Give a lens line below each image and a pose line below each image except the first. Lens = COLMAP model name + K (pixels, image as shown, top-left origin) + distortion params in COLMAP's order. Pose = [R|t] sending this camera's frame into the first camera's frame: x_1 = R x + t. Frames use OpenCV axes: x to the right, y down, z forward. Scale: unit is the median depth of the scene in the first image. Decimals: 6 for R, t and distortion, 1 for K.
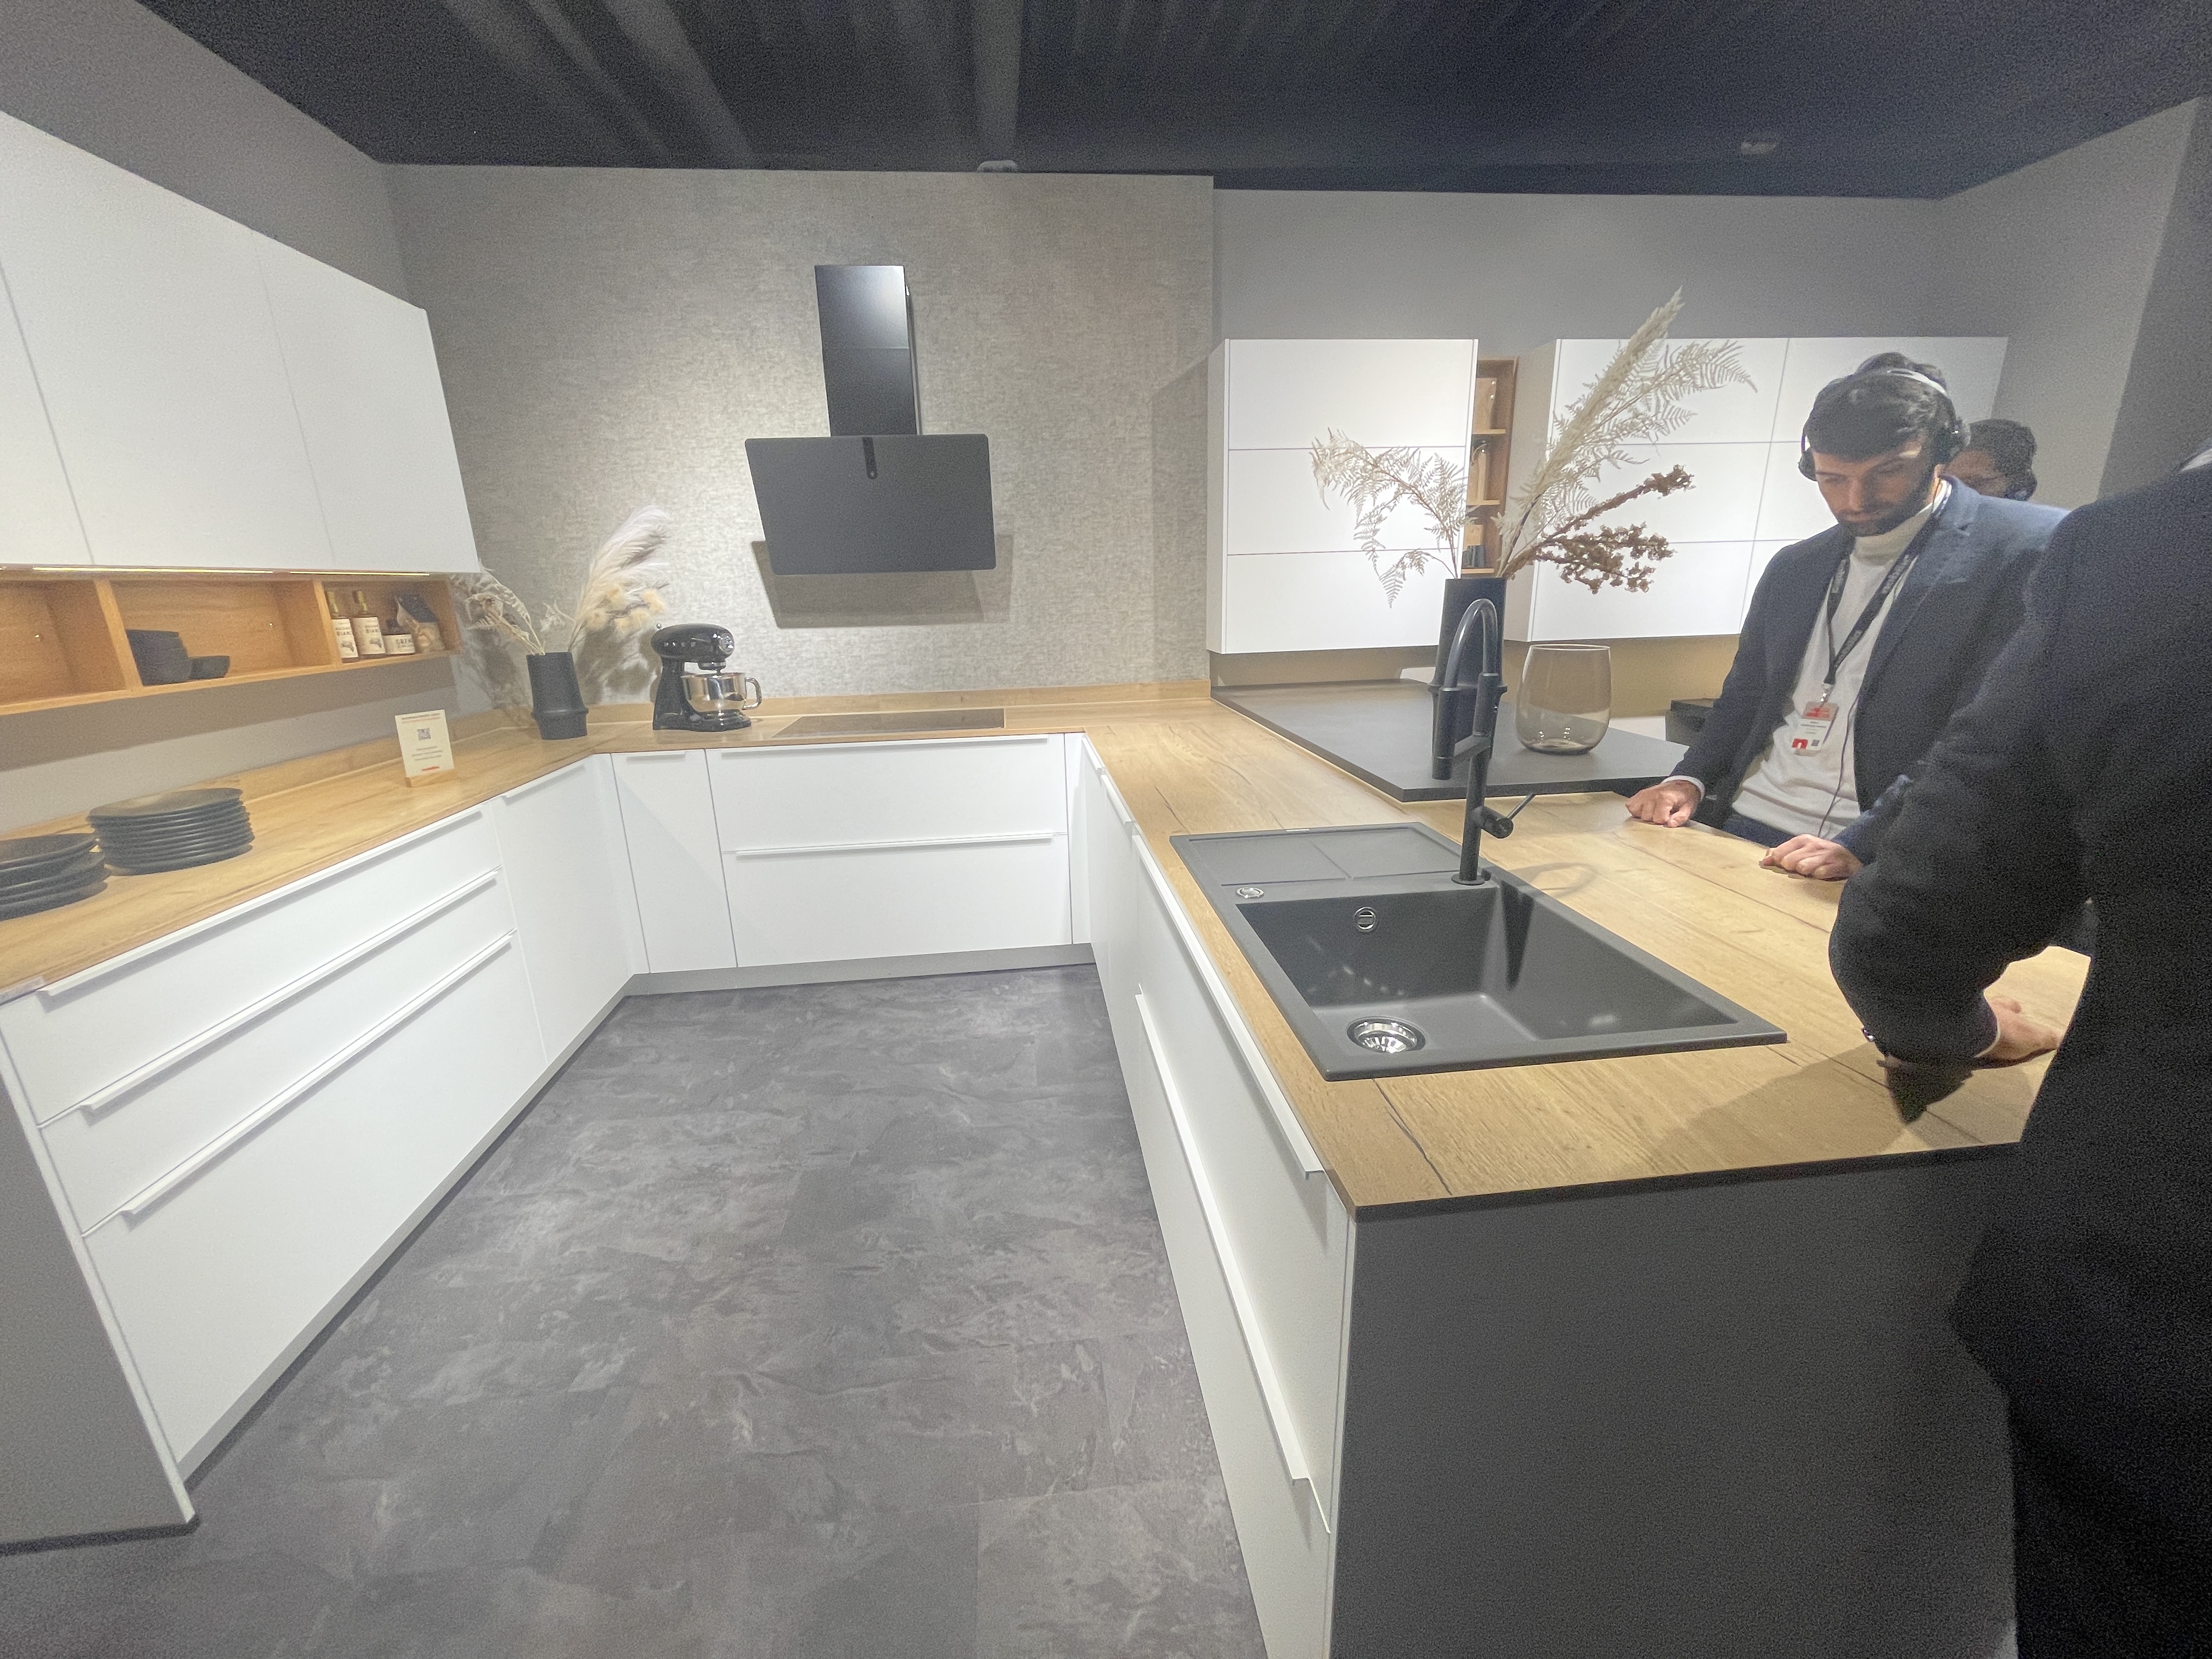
lens RADIAL K [[892.4, 0, 1094.3], [0, 892.4, 840.8], [0, 0, 1]] dist [-0.001451, 0.000288]
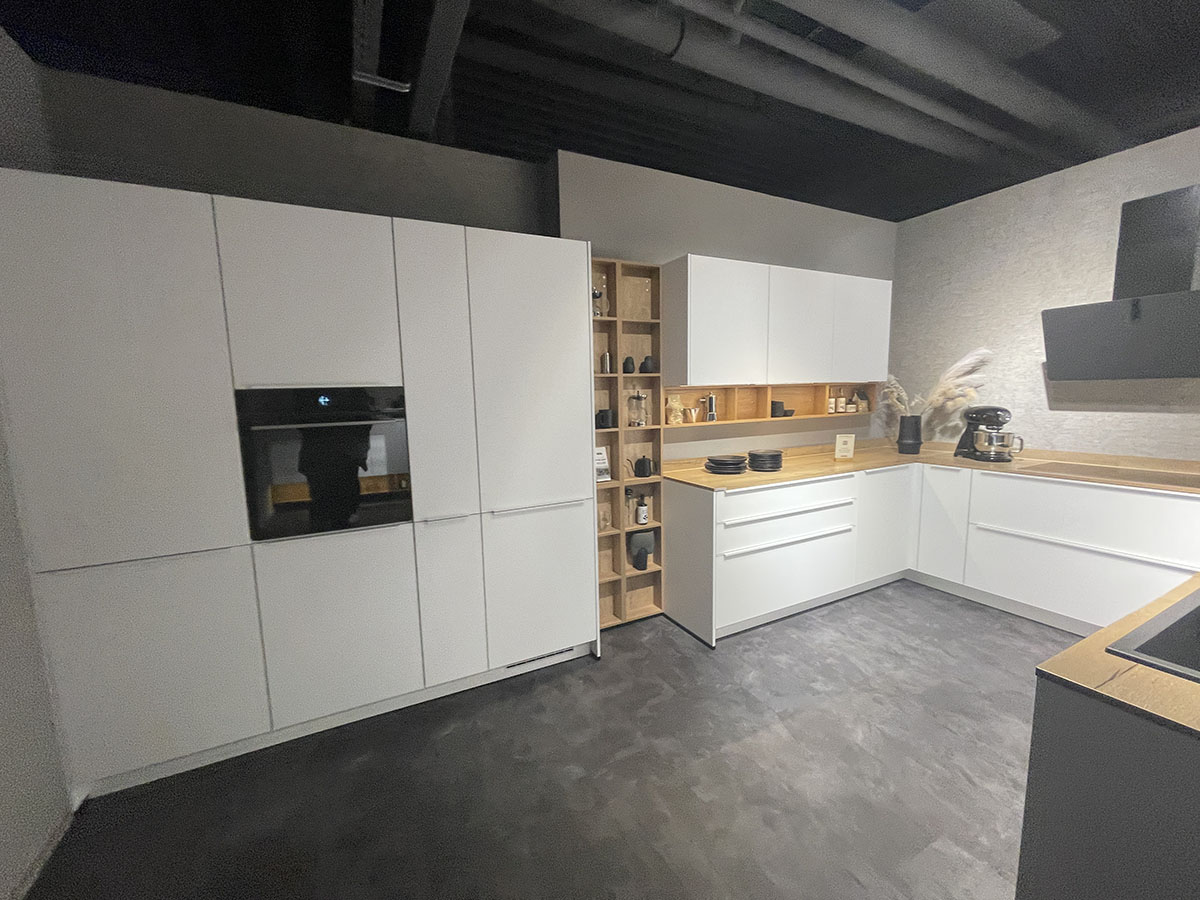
lens RADIAL K [[484.1, 0, 597.1], [0, 484.1, 448.6], [0, 0, 1]] dist [-0.001451, 0.000288]
pose [[0.369626, 0.129204, -0.920154, 0.232150], [-0.247939, 0.968094, 0.036339, 0.020164], [0.895490, 0.214710, 0.389867, -0.160701]]
